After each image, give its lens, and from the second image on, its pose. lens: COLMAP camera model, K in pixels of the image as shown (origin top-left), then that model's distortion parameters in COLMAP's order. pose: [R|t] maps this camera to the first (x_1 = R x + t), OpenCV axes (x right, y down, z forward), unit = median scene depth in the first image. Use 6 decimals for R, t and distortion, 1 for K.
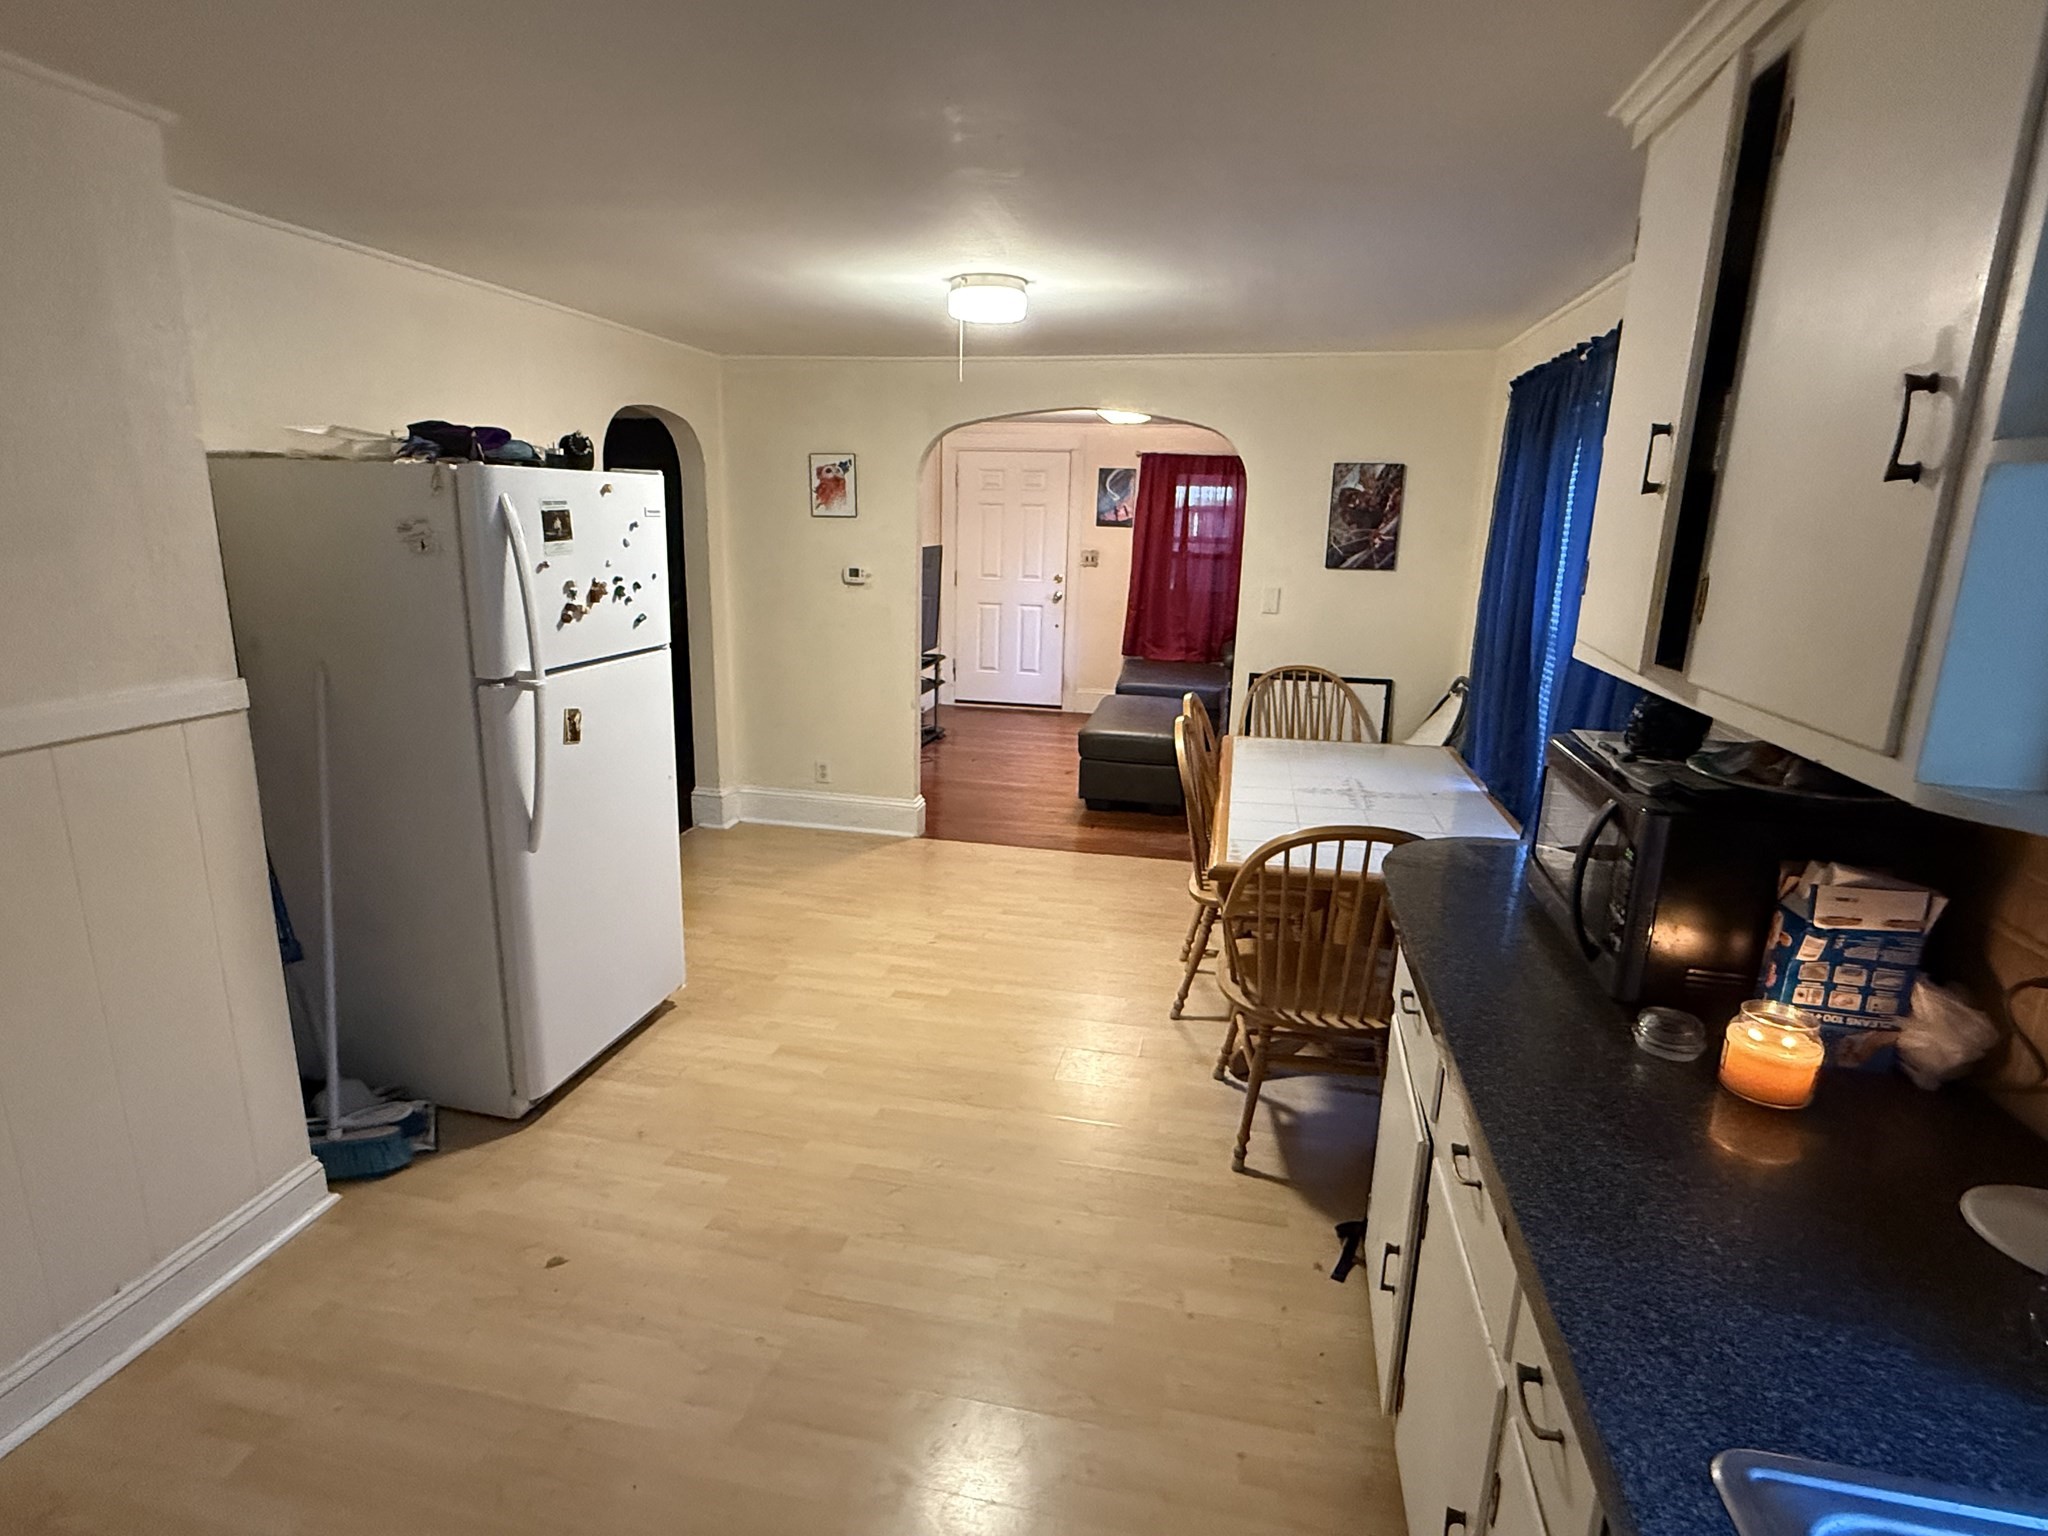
lens RADIAL K [[1091.0, 0, 1014.9], [0, 1091.0, 768.1], [0, 0, 1]] dist [0.002677, 0.000133]
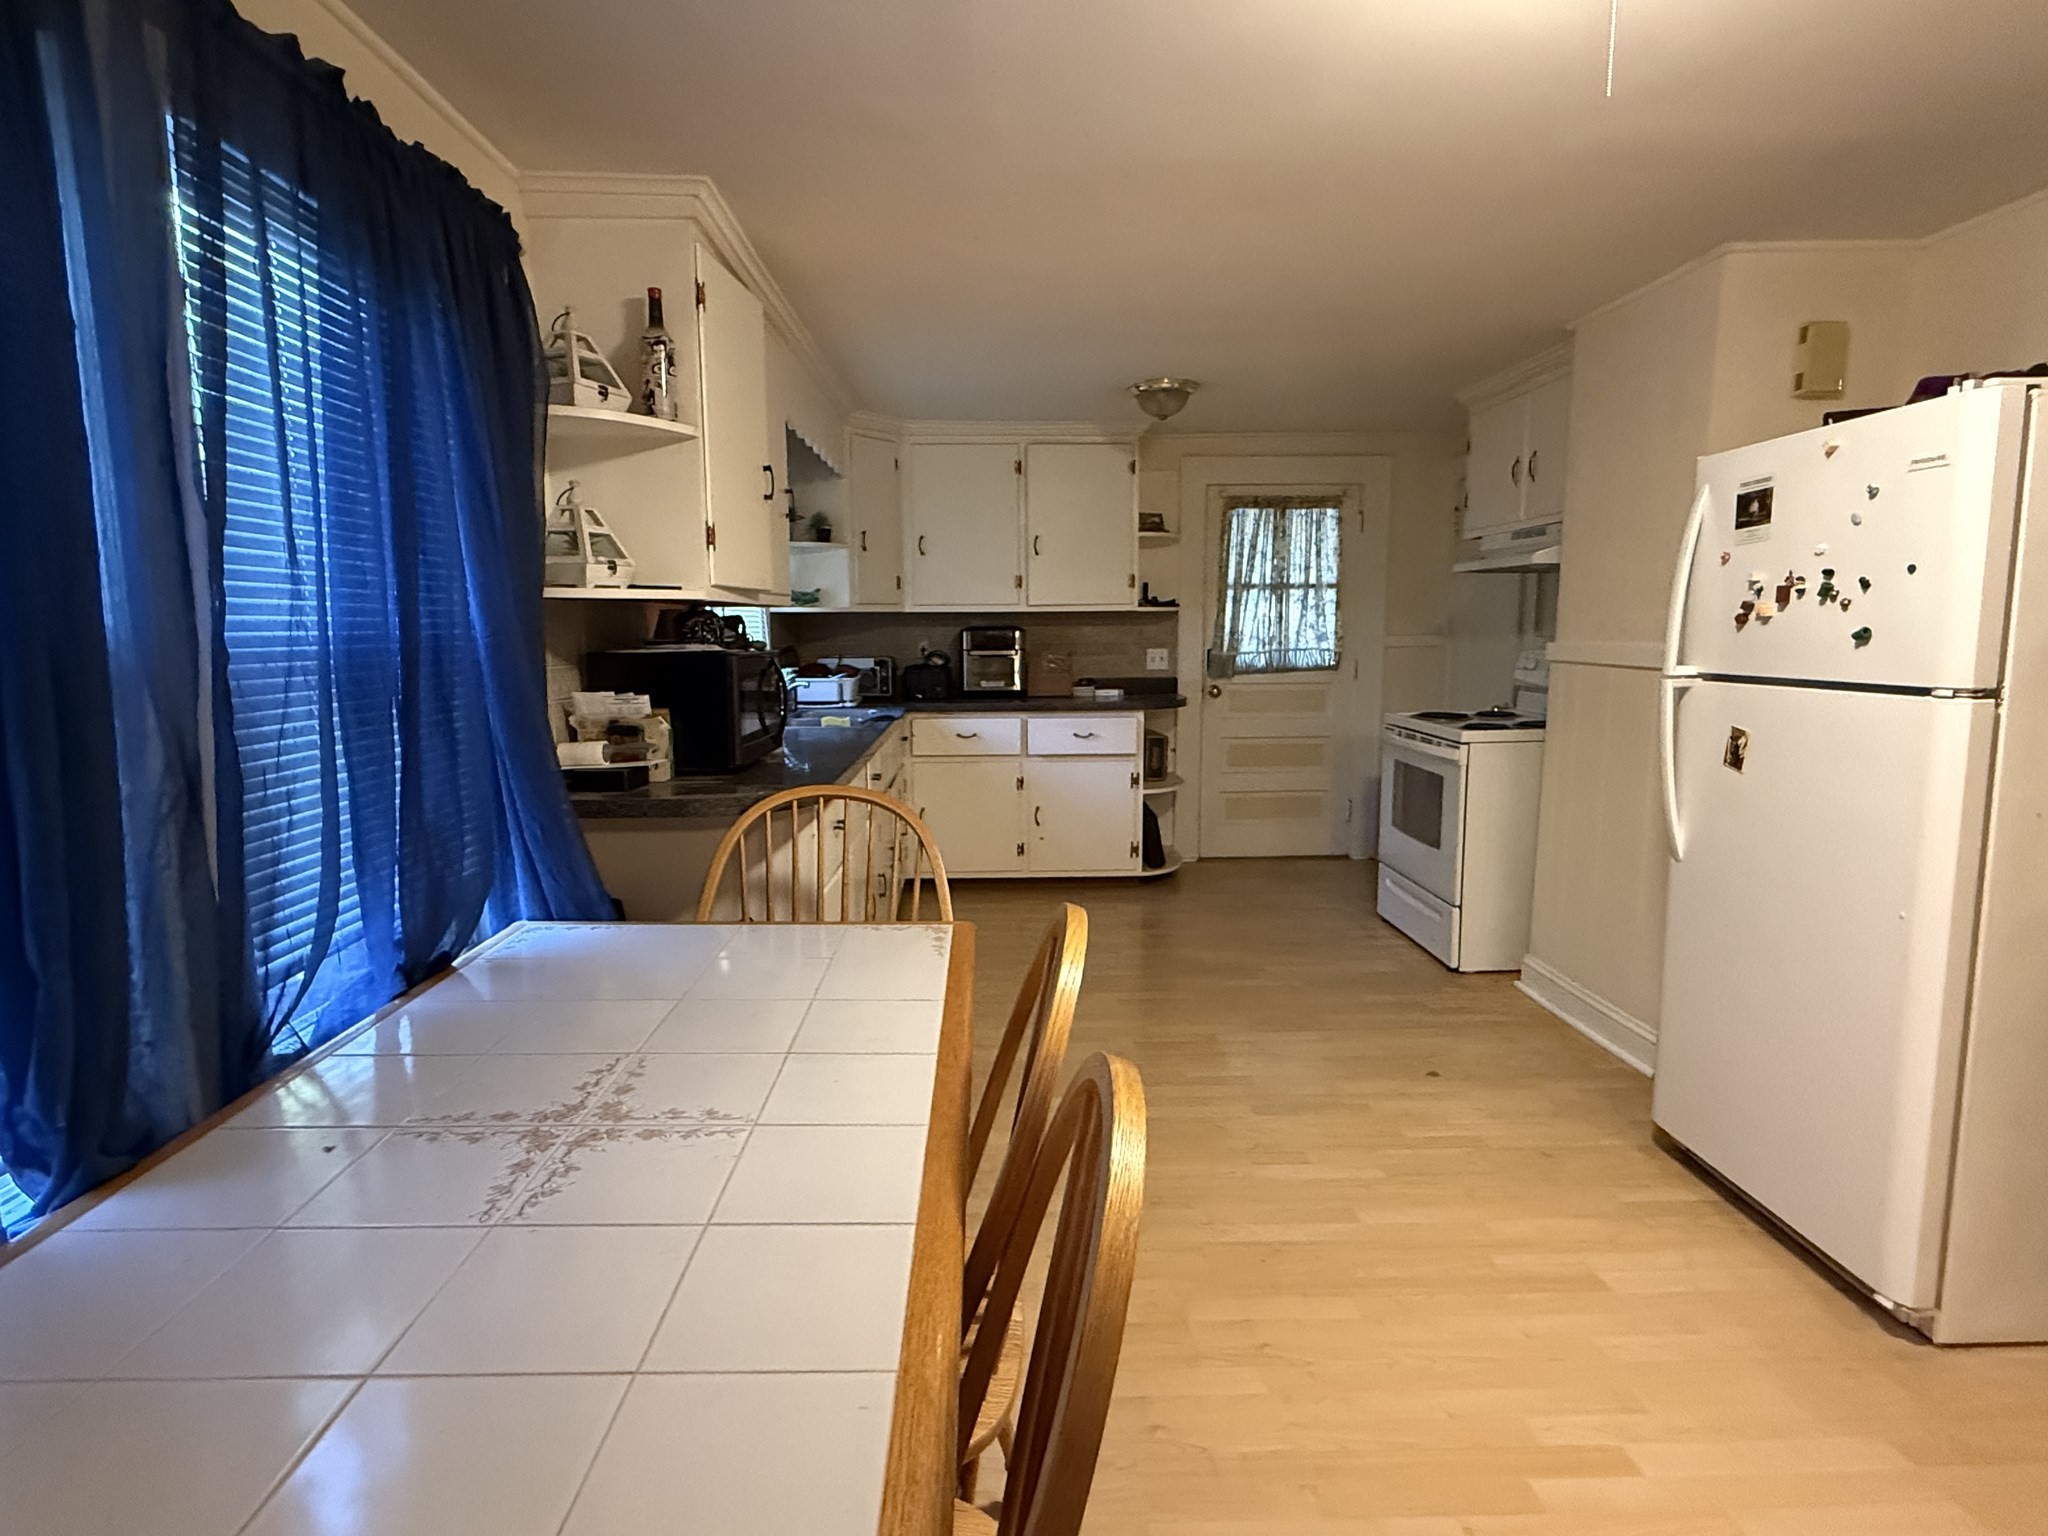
lens RADIAL K [[1091.0, 0, 1014.9], [0, 1091.0, 768.1], [0, 0, 1]] dist [0.002677, 0.000133]
pose [[-0.972992, 0.010692, -0.230592, 0.324257], [-0.071624, 0.935643, 0.345604, -0.274986], [0.219447, 0.352786, -0.909607, 1.651453]]
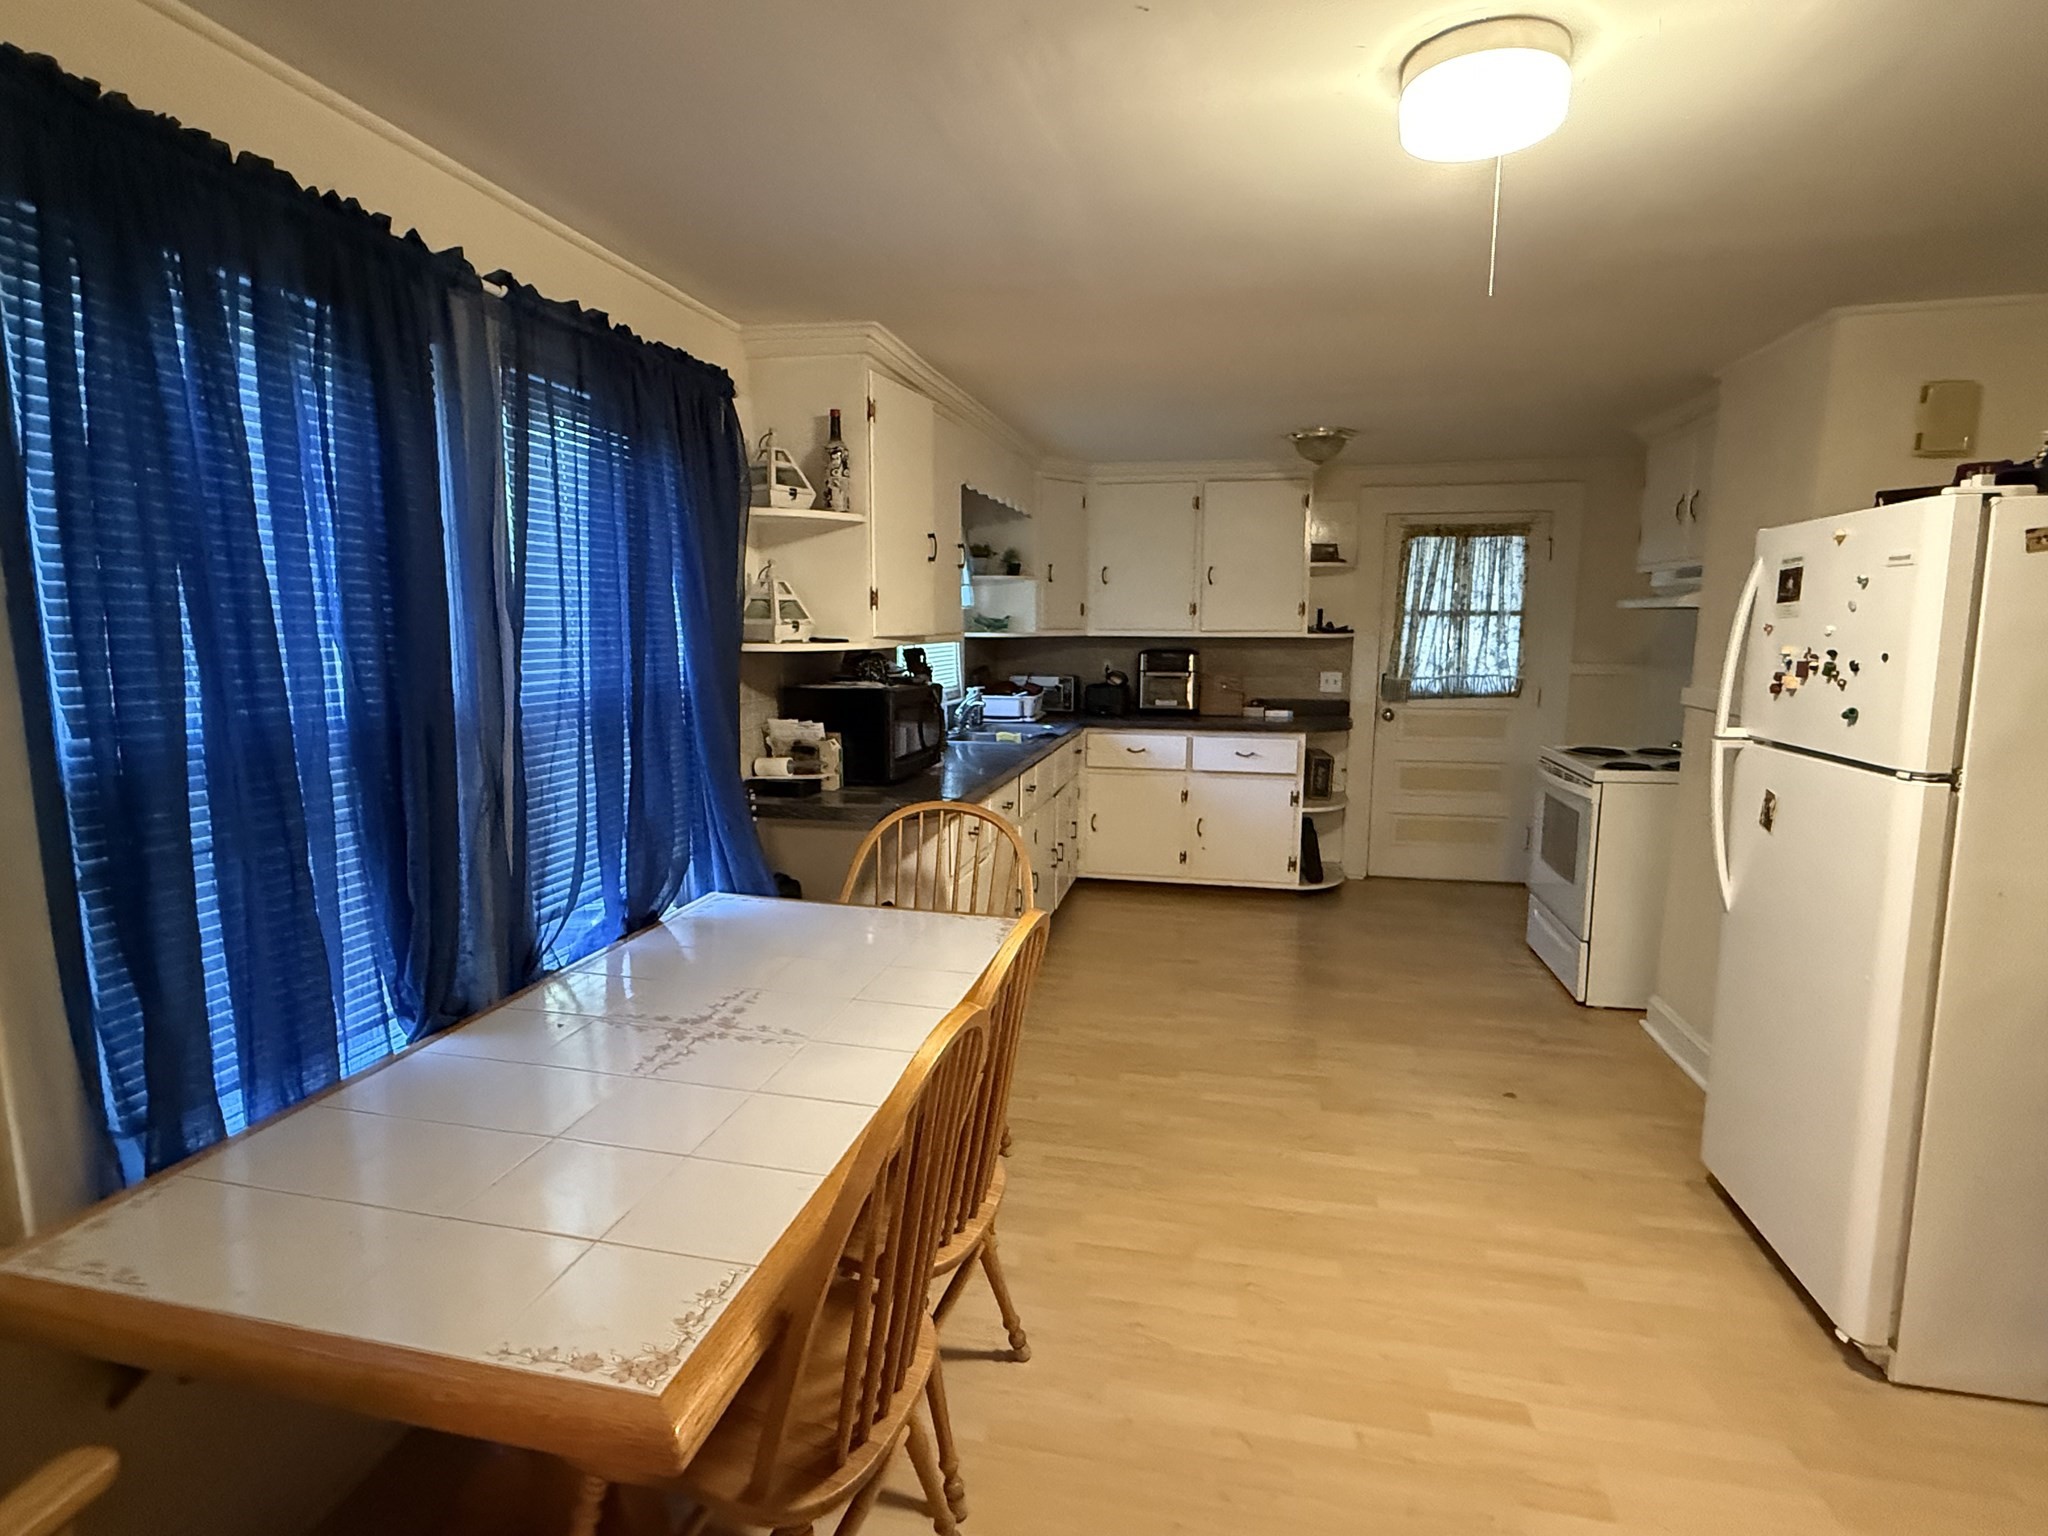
lens RADIAL K [[1083.4, 0, 989.8], [0, 1083.4, 772.6], [0, 0, 1]] dist [0.003978, 0.000589]
pose [[-0.999367, -0.030648, 0.018072, 0.207753], [-0.021910, 0.930321, 0.366091, -0.376245], [-0.028033, 0.365463, -0.930404, 1.831017]]
